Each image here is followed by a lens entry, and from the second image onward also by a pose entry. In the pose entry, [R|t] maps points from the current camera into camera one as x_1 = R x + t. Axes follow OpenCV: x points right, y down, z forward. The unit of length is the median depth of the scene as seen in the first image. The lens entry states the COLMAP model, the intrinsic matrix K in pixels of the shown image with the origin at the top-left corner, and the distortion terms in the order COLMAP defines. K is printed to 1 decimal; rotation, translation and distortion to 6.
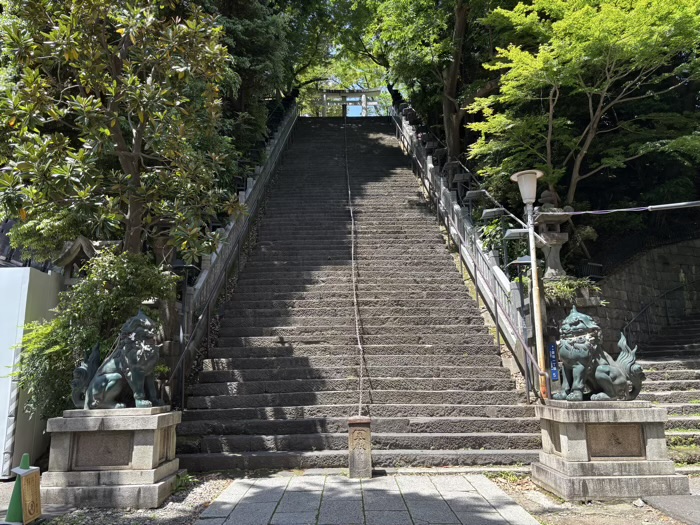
lens RADIAL K [[528.2, 0, 350.0], [0, 528.2, 262.5], [0, 0, 1]] dist [0.024614, -0.000868]
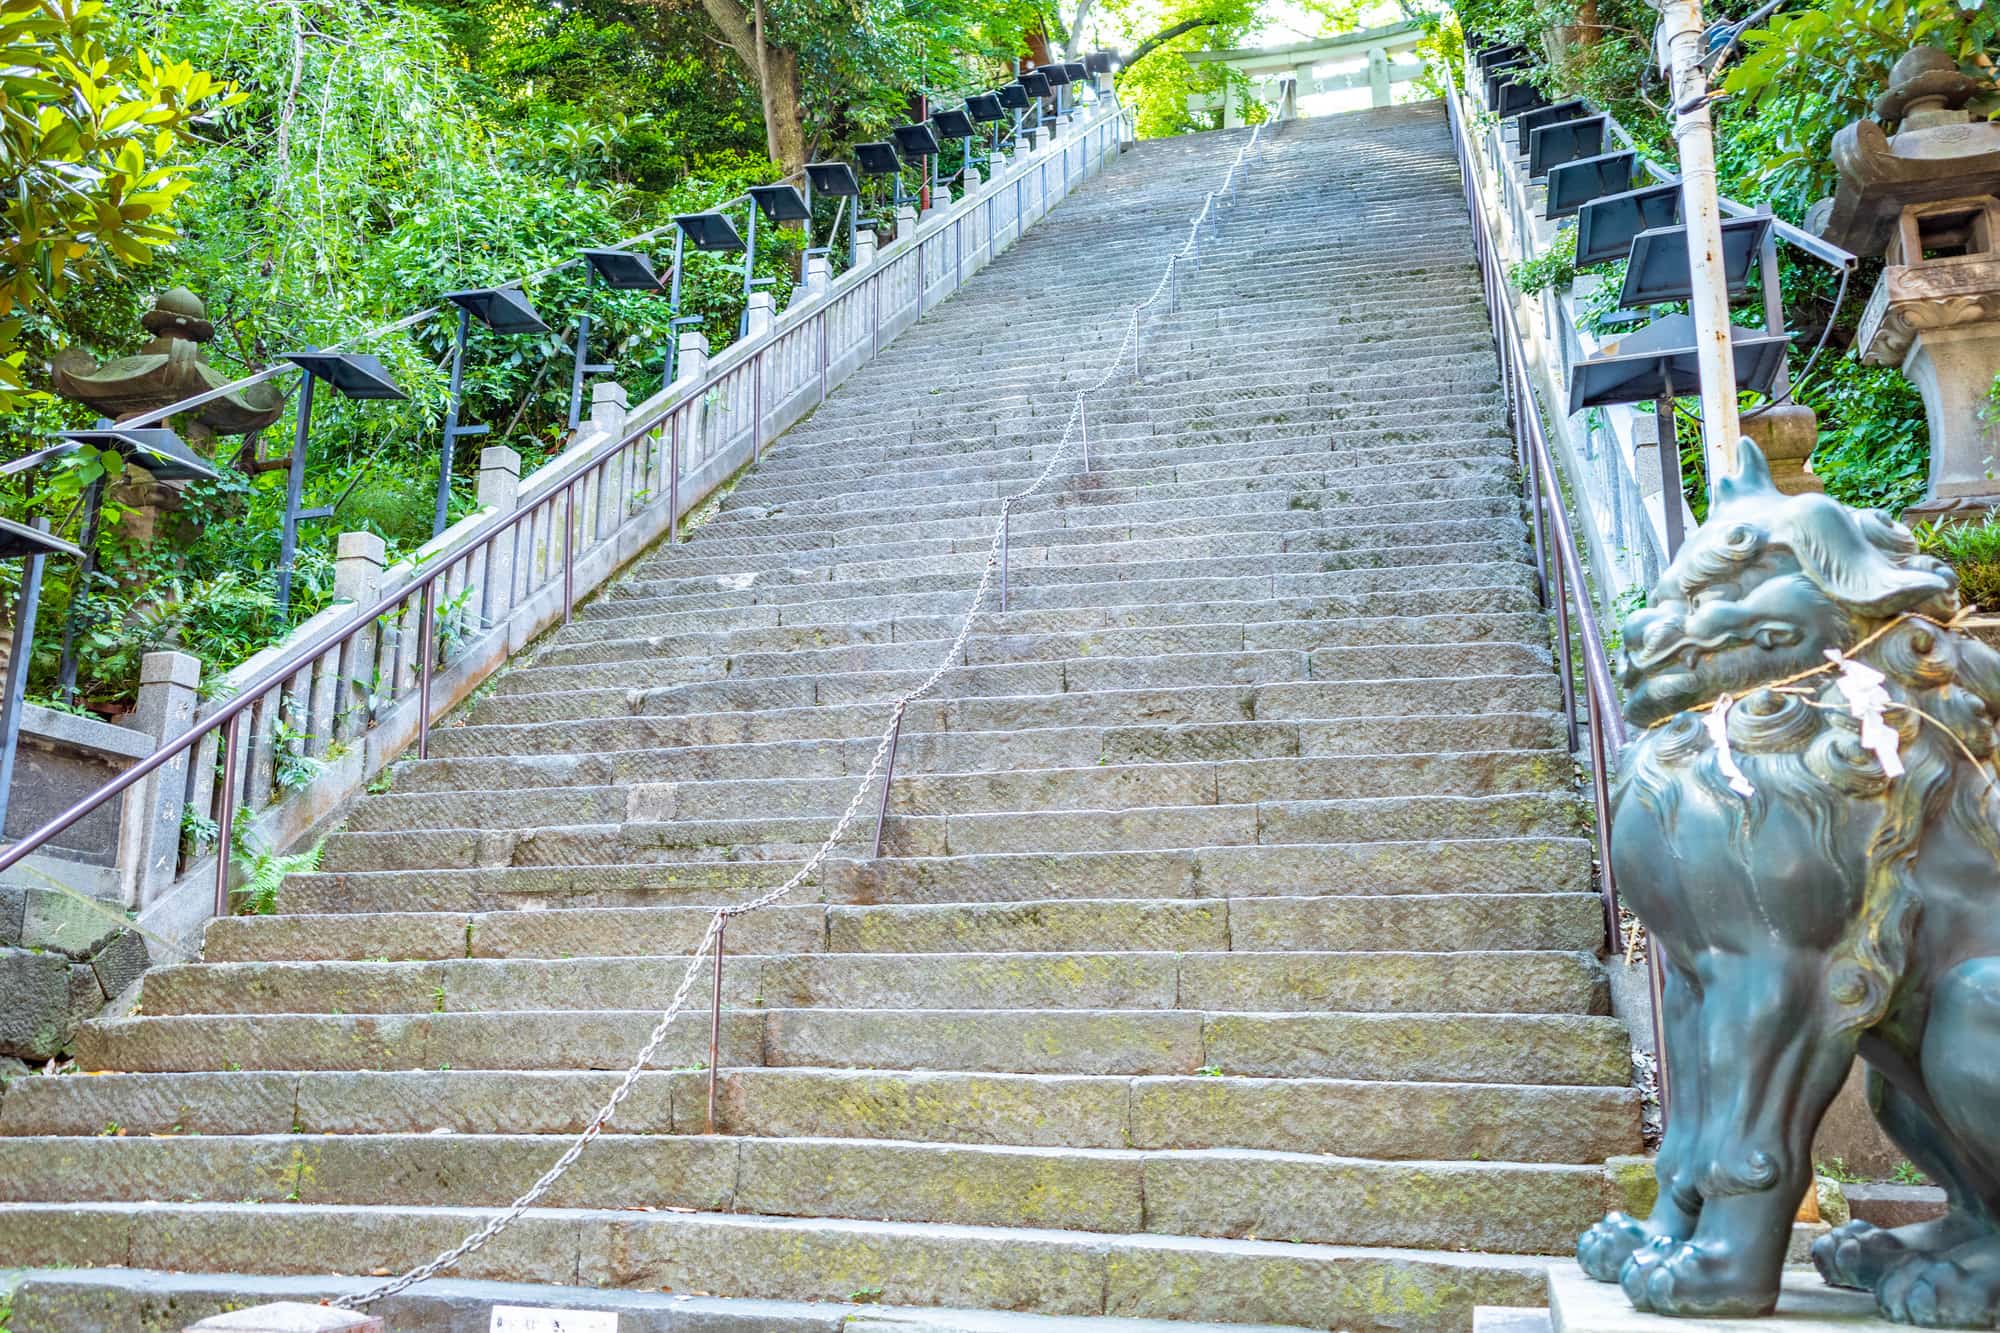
lens RADIAL K [[1695.3, 0, 1000.0], [0, 1695.3, 666.5], [0, 0, 1]] dist [-0.045727, 0.121055]
pose [[0.959437, -0.049238, -0.277589, 0.293909], [0.042285, 0.998625, -0.030982, 0.107489], [0.278733, 0.017987, 0.960200, 0.488768]]
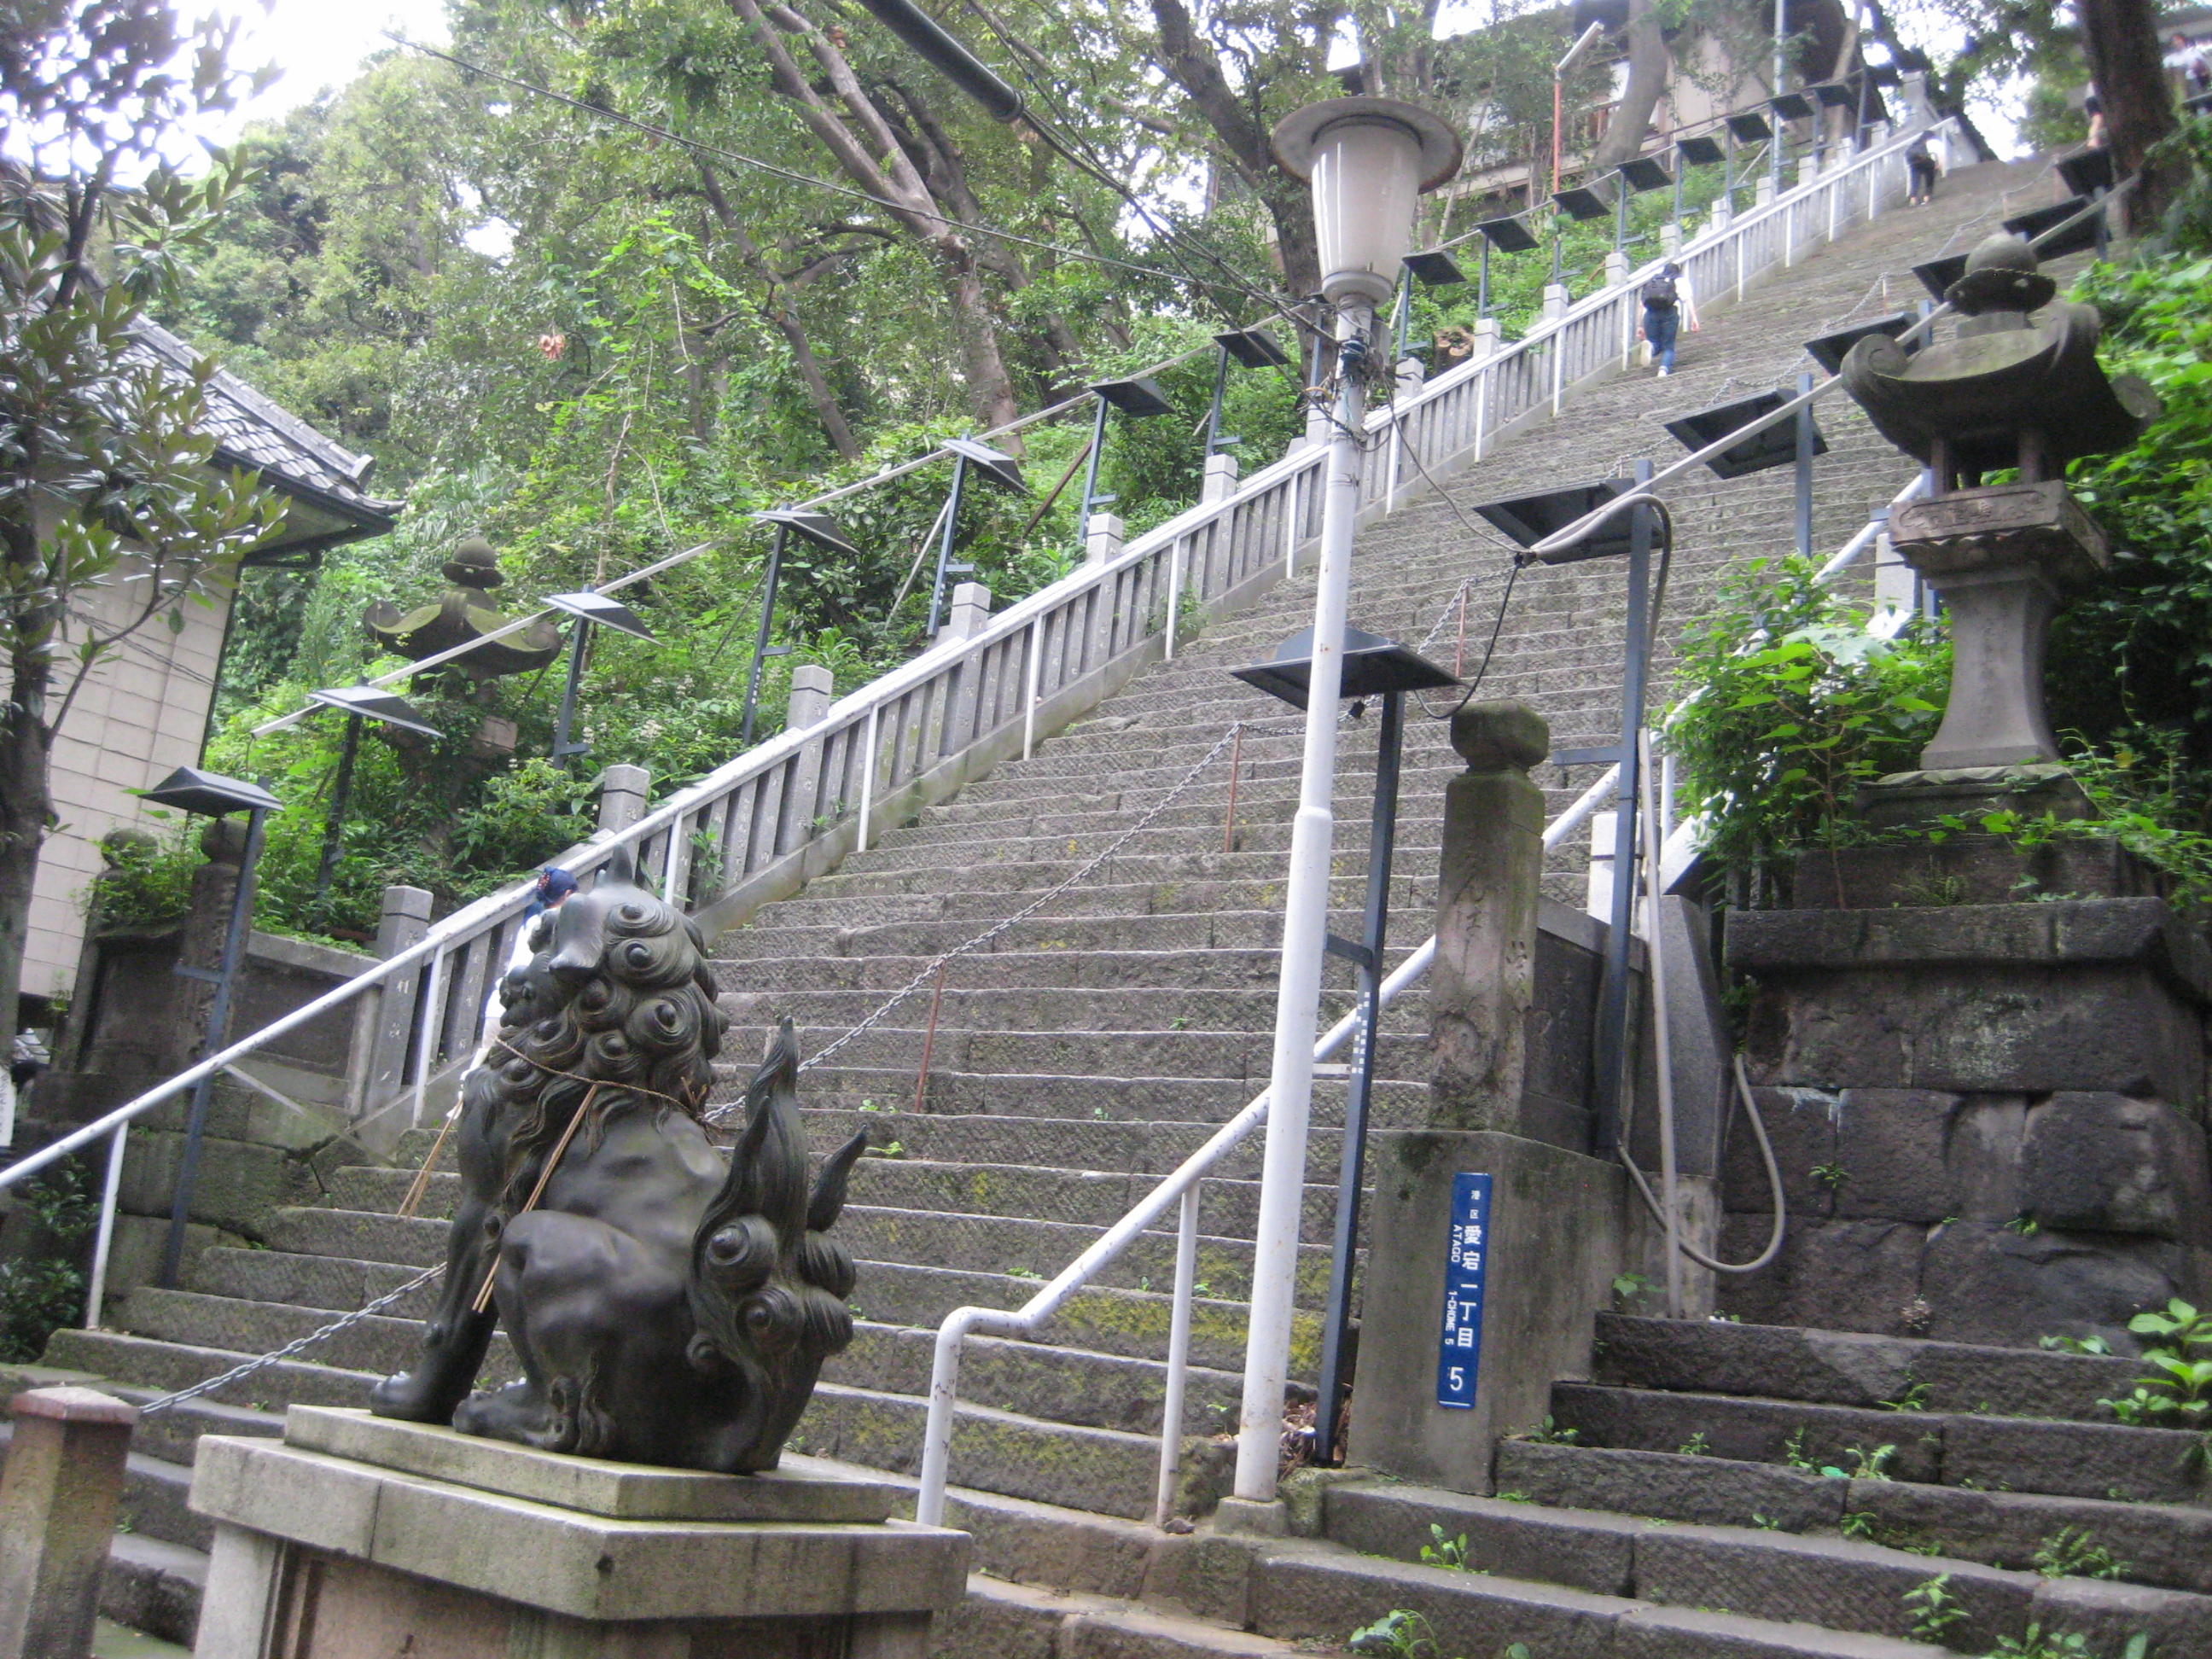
lens RADIAL K [[2332.6, 0, 1106.0], [0, 2332.6, 829.5], [0, 0, 1]] dist [-0.024613, -0.017685]
pose [[0.768932, -0.037917, -0.638206, 0.798751], [0.011543, 0.998900, -0.045440, 0.087121], [0.639227, 0.027573, 0.768524, 0.440024]]
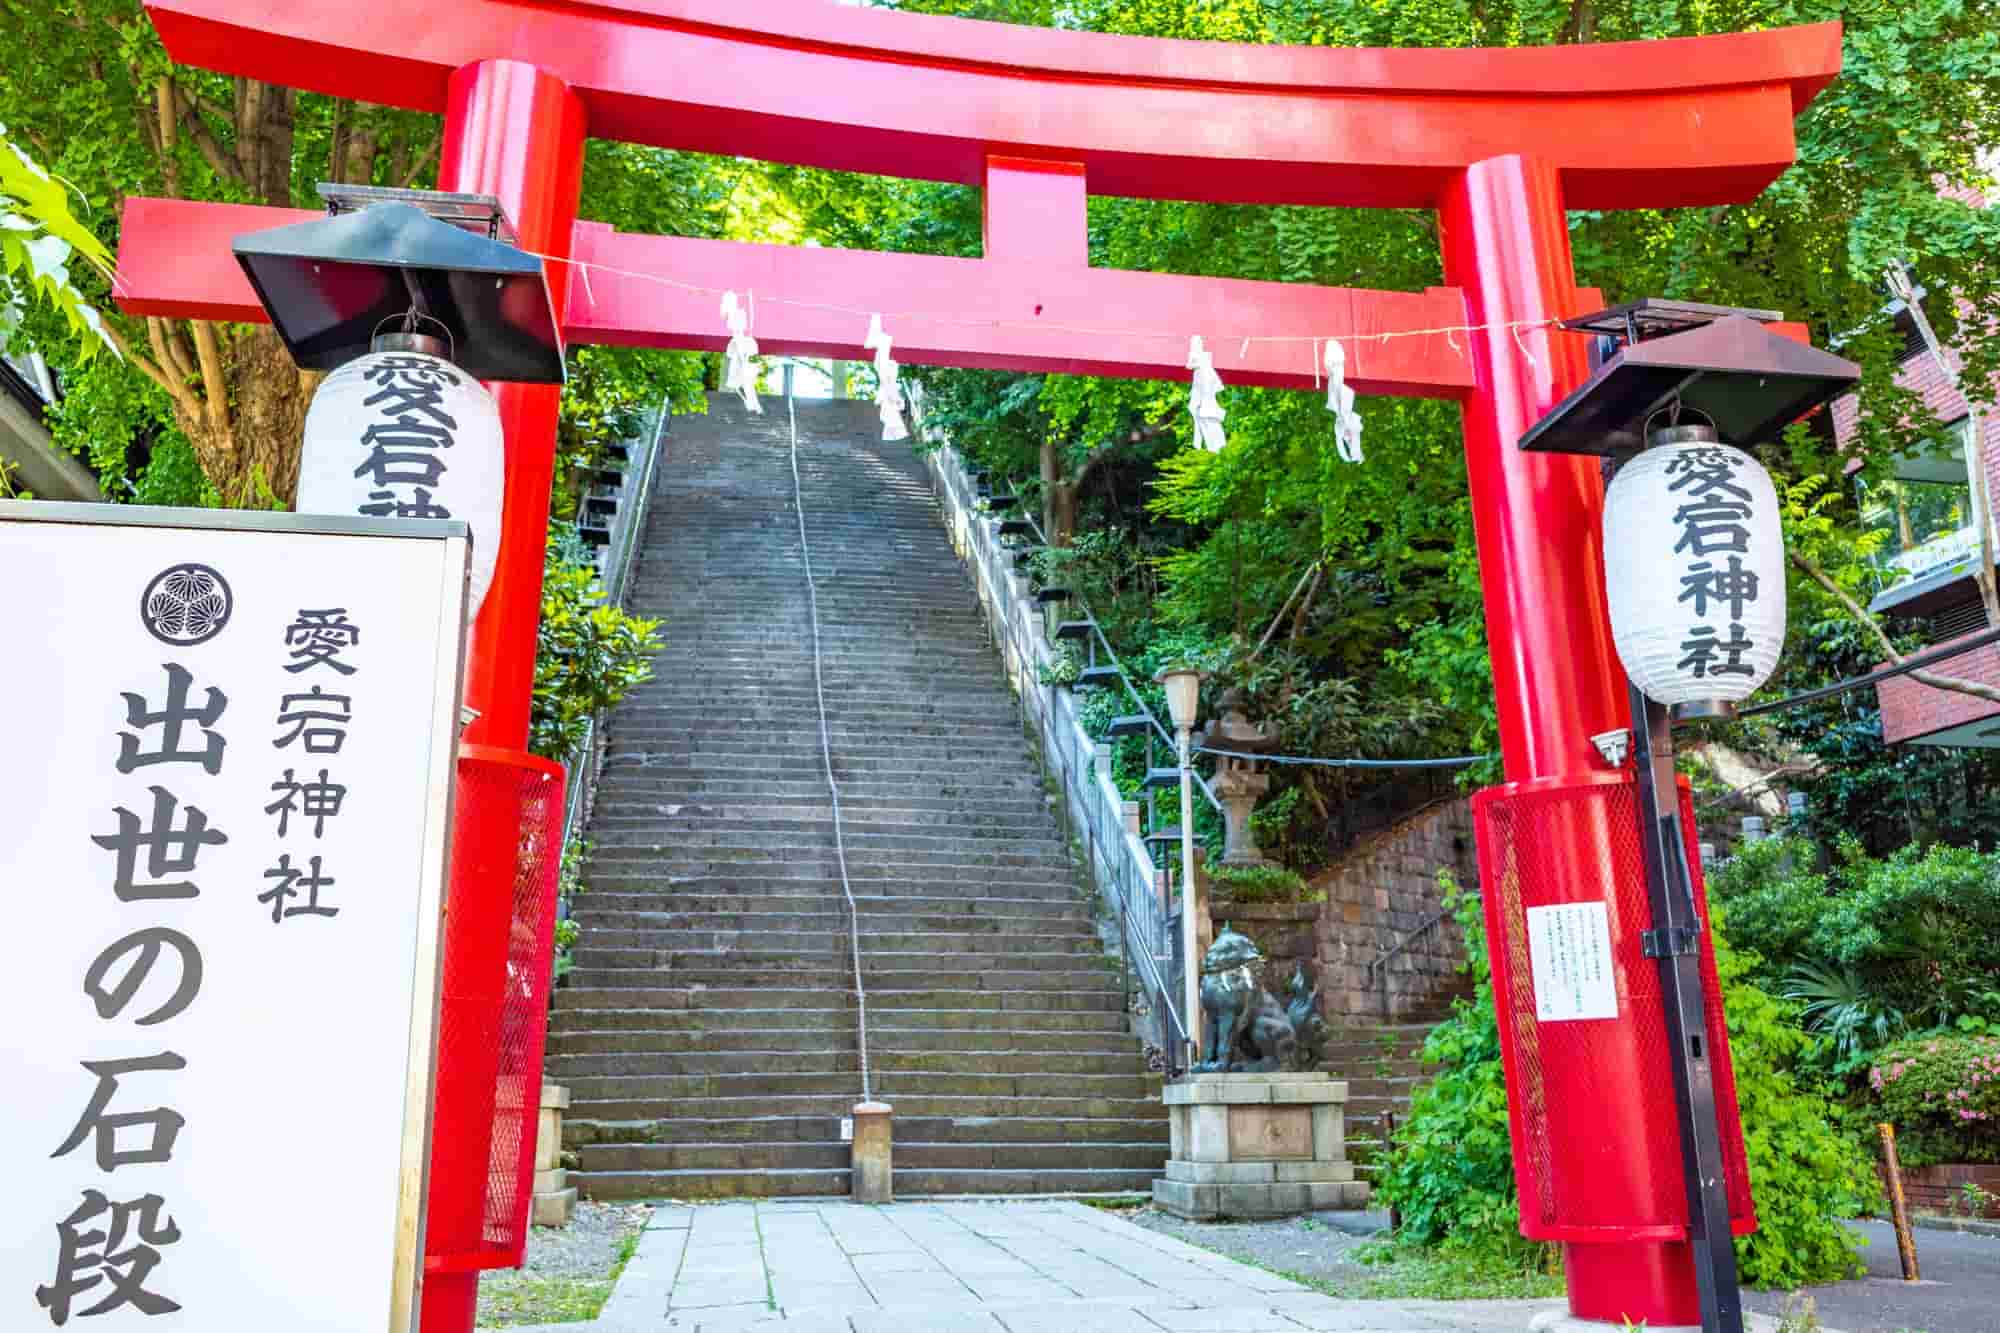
lens RADIAL K [[1695.3, 0, 1000.0], [0, 1695.3, 666.5], [0, 0, 1]] dist [-0.045727, 0.121055]
pose [[0.988328, 0.040857, 0.146761, -0.112572], [-0.033088, 0.997938, -0.054991, -0.077928], [-0.148705, 0.049493, 0.987642, -0.738594]]
